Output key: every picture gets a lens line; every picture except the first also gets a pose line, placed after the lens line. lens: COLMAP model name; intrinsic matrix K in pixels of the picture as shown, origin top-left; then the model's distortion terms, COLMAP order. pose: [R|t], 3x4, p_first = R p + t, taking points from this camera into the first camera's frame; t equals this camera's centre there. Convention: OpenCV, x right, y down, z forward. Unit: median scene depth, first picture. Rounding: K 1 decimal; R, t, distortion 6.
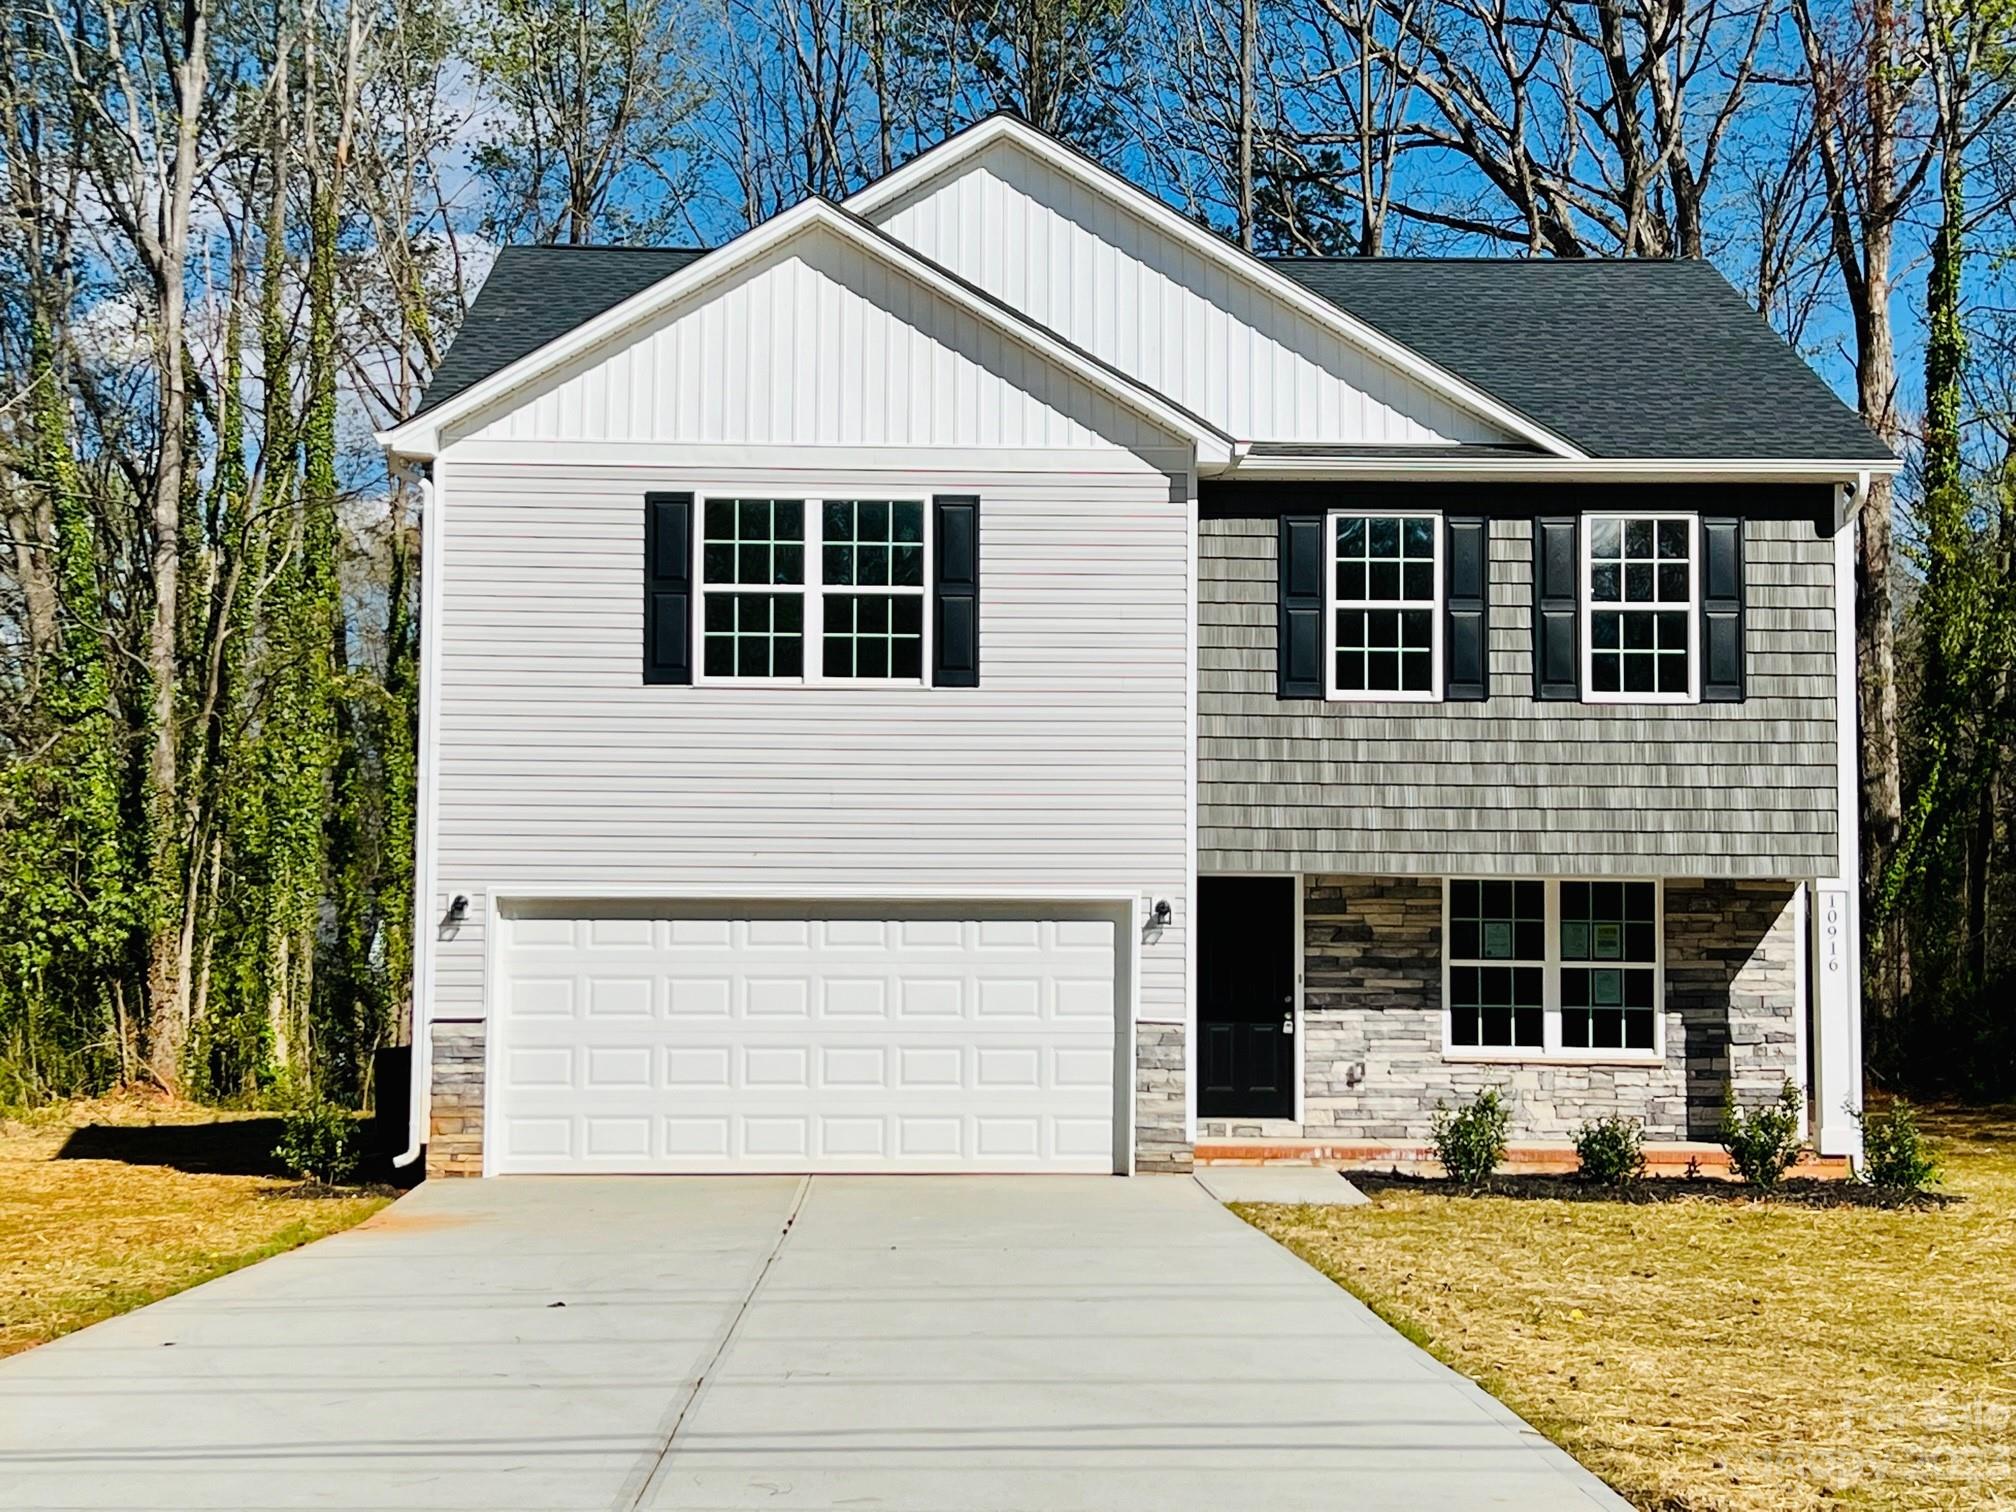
lens RADIAL K [[3113.2, 0, 1029.0], [0, 3113.2, 756.7], [0, 0, 1]] dist [0.152632, 0.000000]
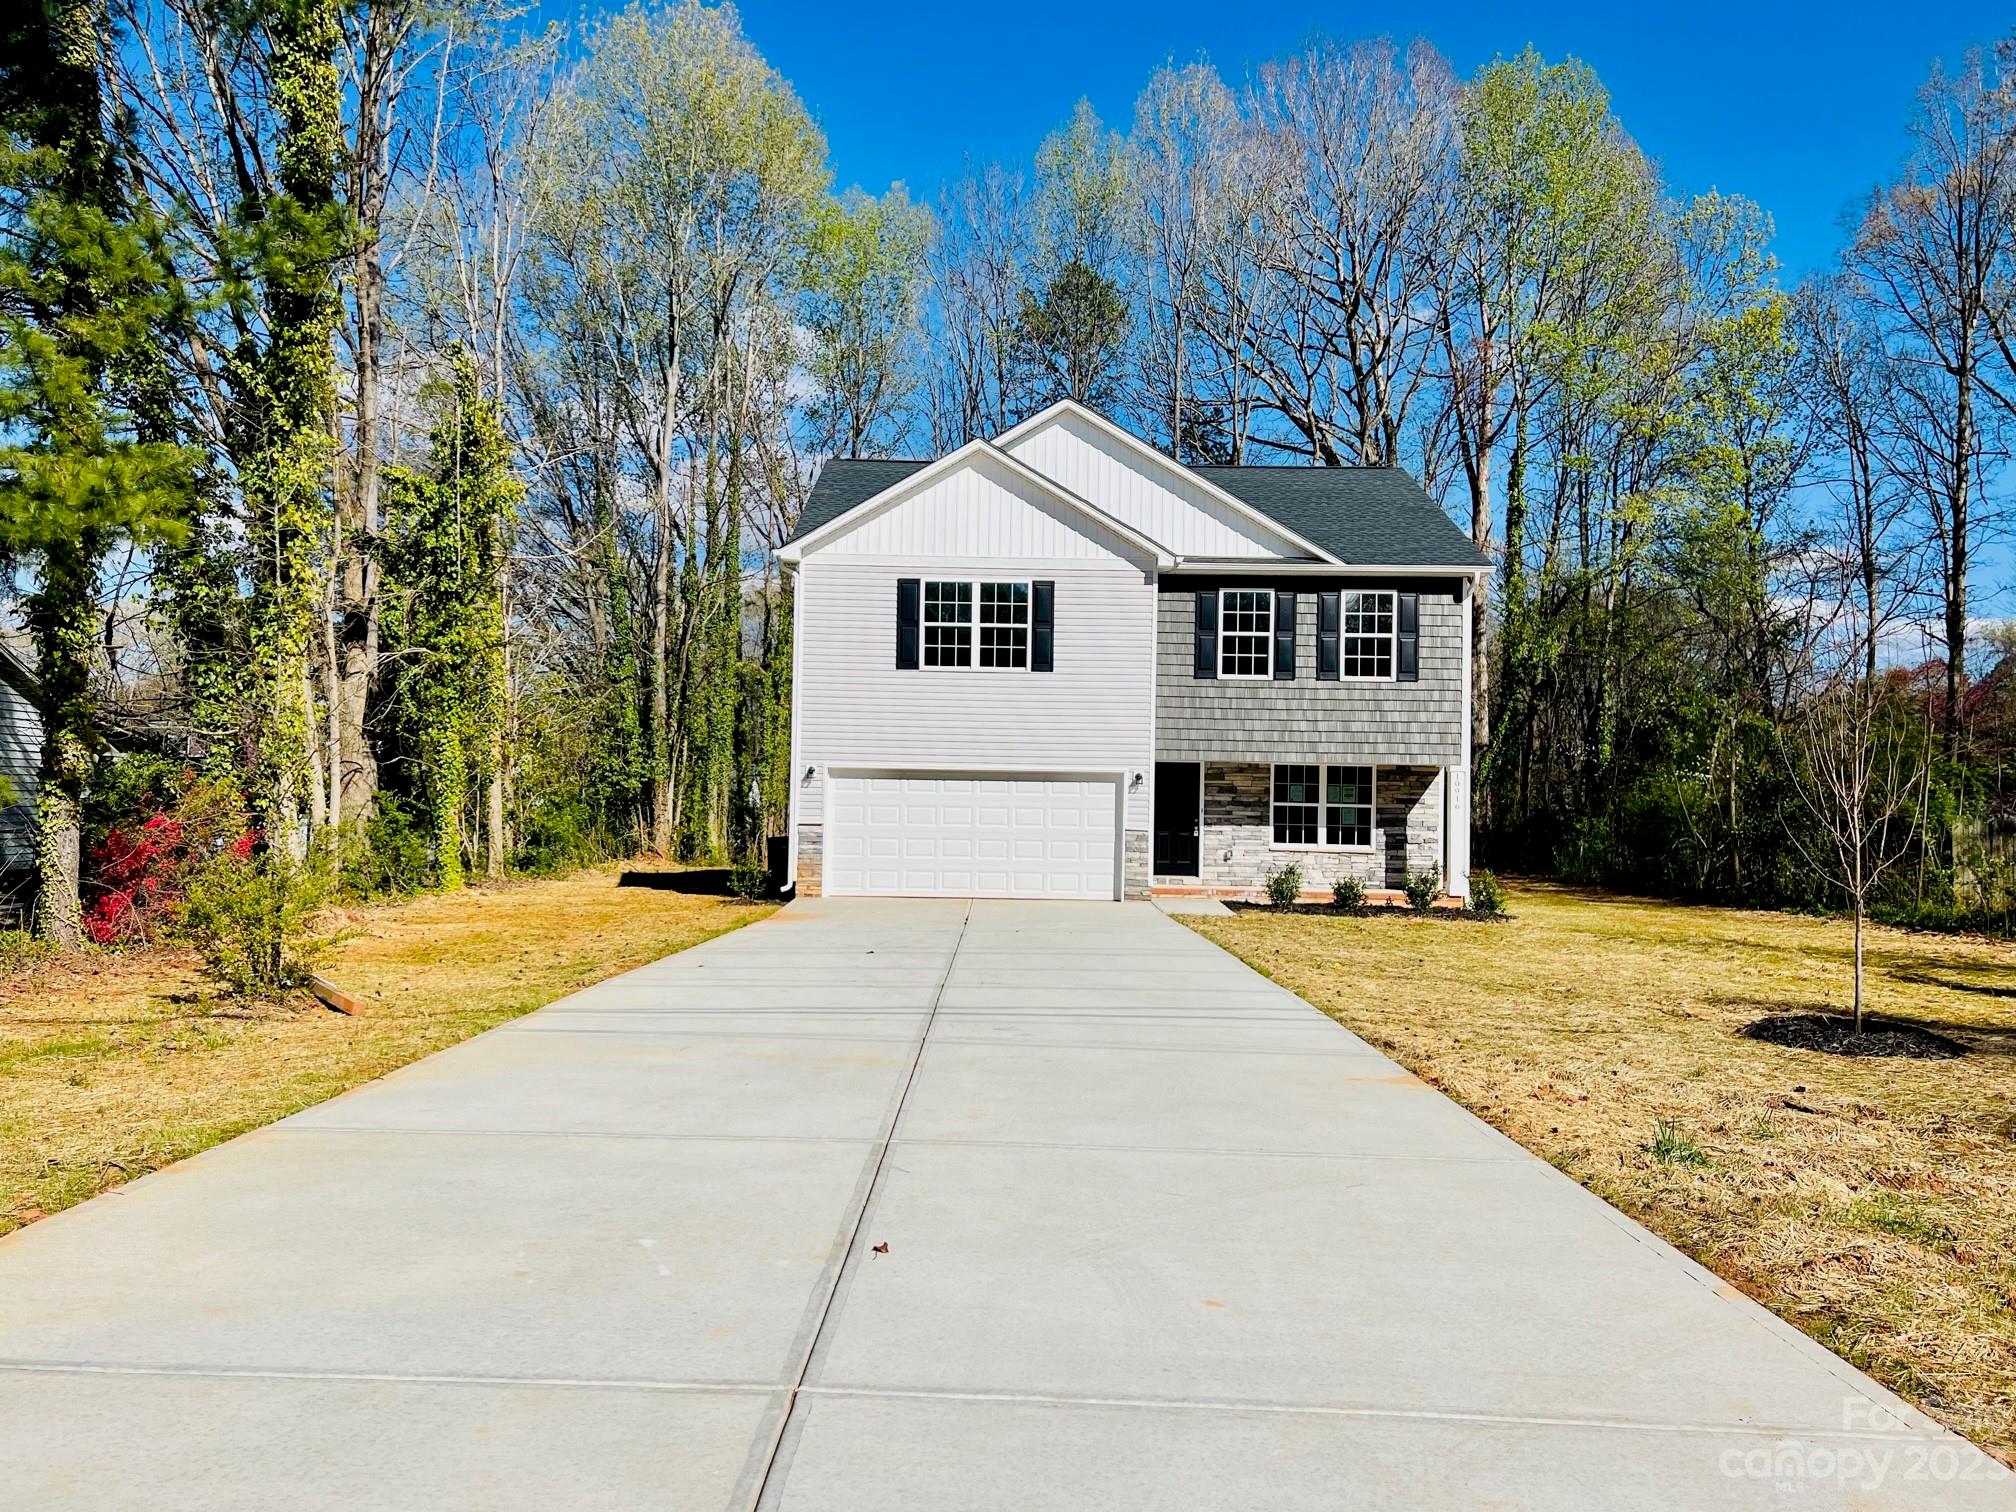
lens RADIAL K [[1510.8, 0, 1012.0], [0, 1510.8, 760.3], [0, 0, 1]] dist [0.131334, -0.019178]
pose [[0.999472, 0.011072, -0.030537, -0.011654], [-0.009903, 0.999223, 0.038161, -0.000982], [0.030936, -0.037839, 0.998805, -0.030575]]
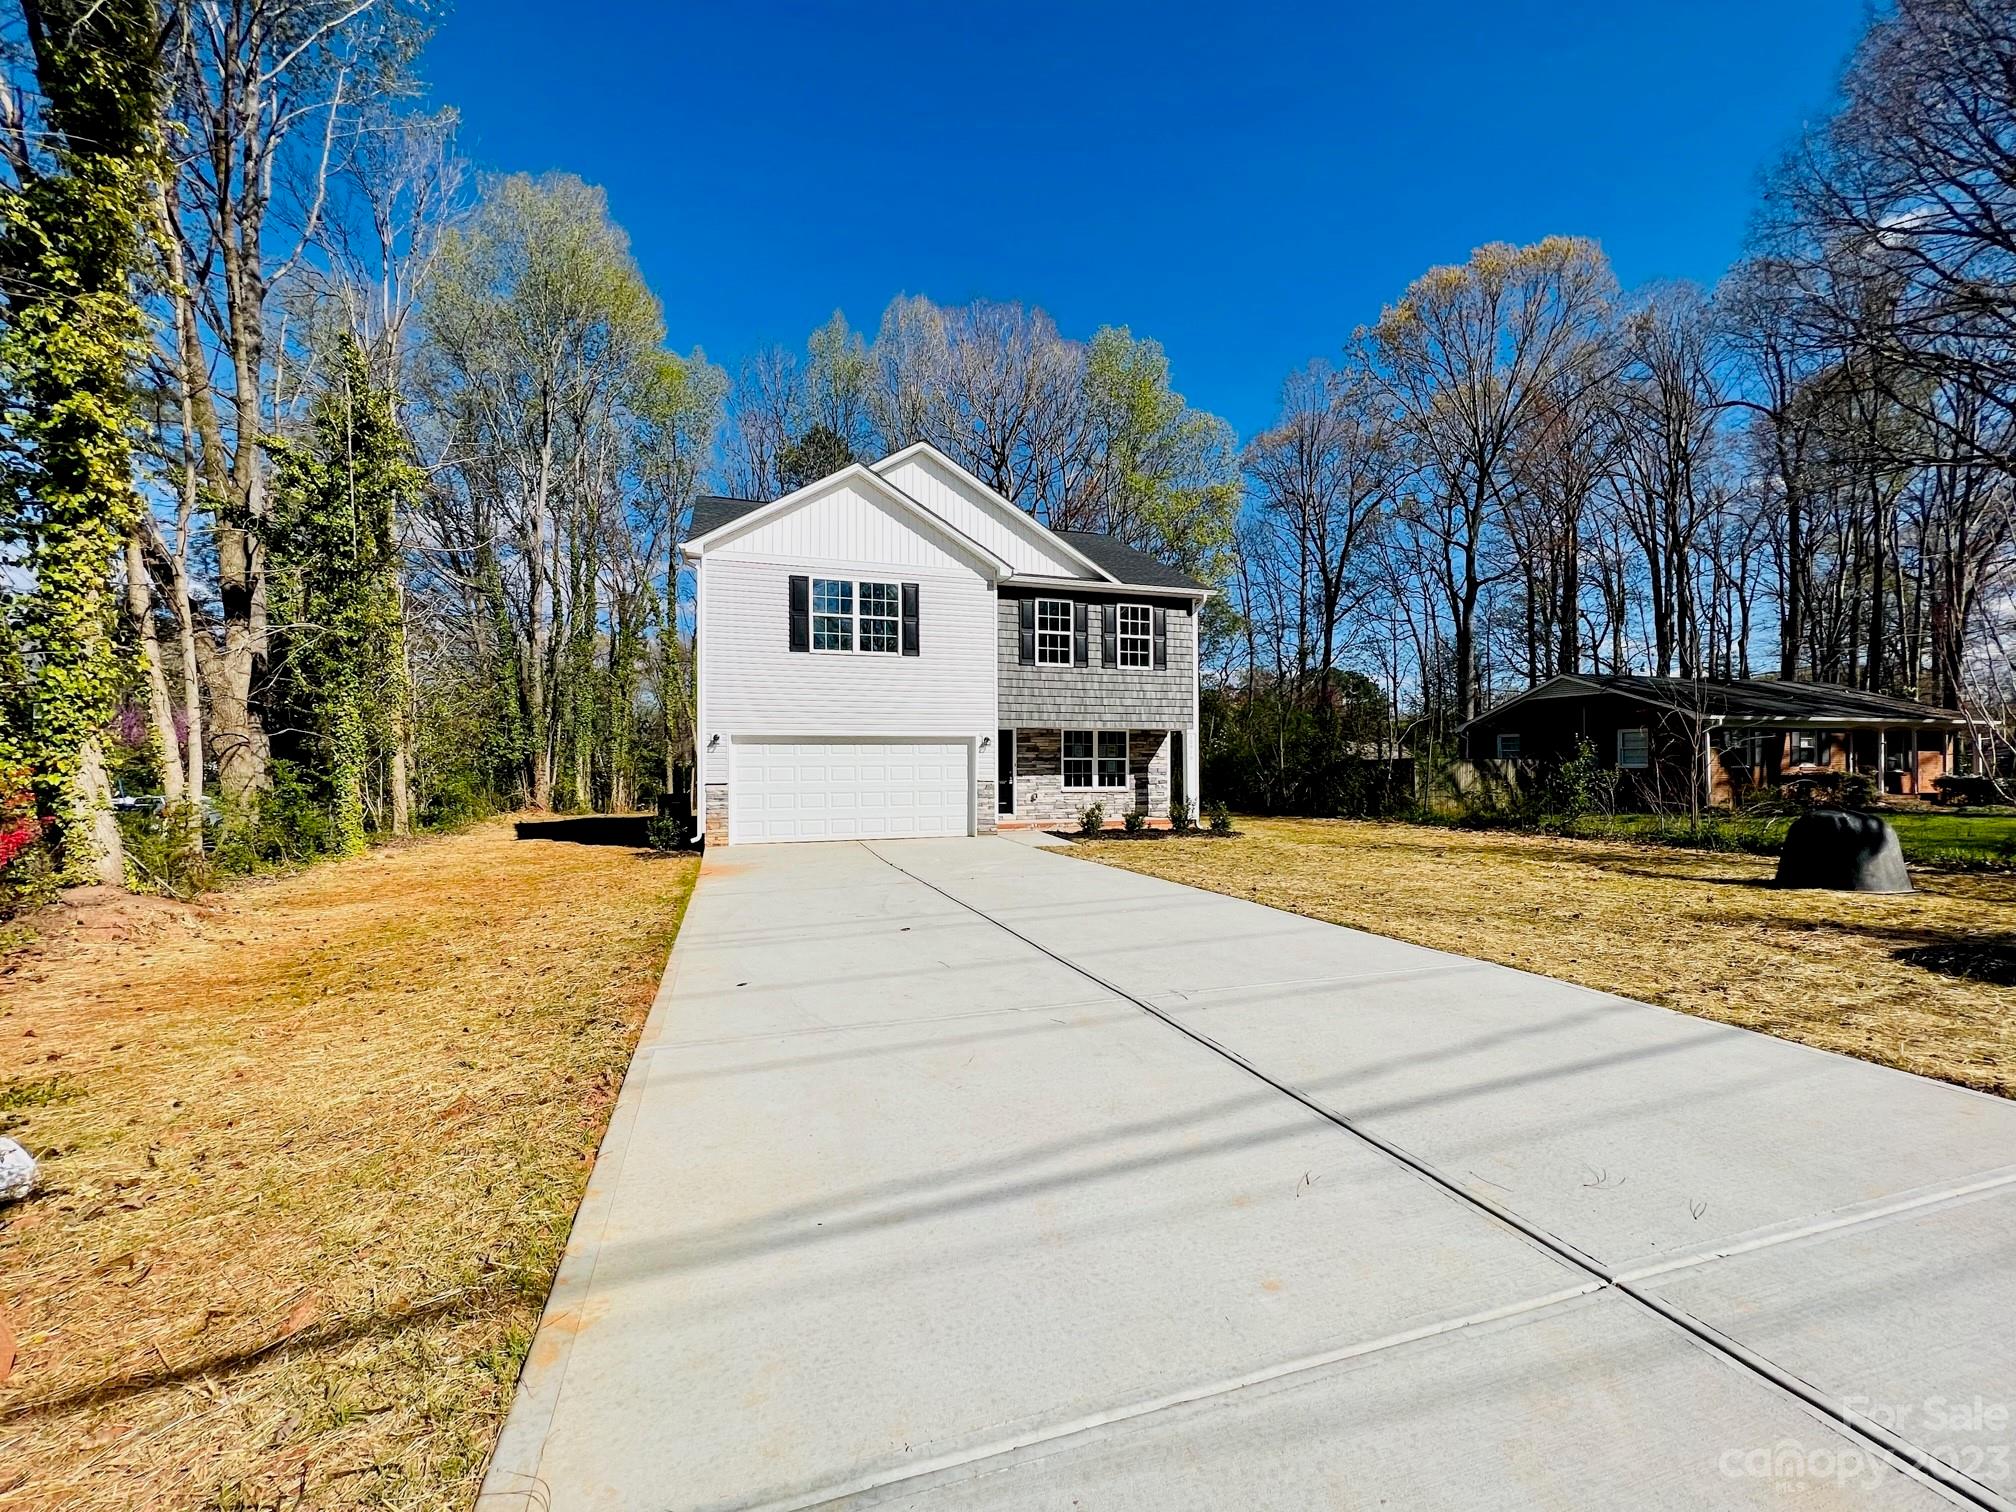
lens RADIAL K [[813.2, 0, 1011.7], [0, 813.2, 756.3], [0, 0, 1]] dist [0.003053, 0.001806]
pose [[0.957679, -0.007460, 0.287740, -0.134955], [-0.008800, 0.998438, 0.055176, 0.022736], [-0.287702, -0.055373, 0.956118, 0.295906]]
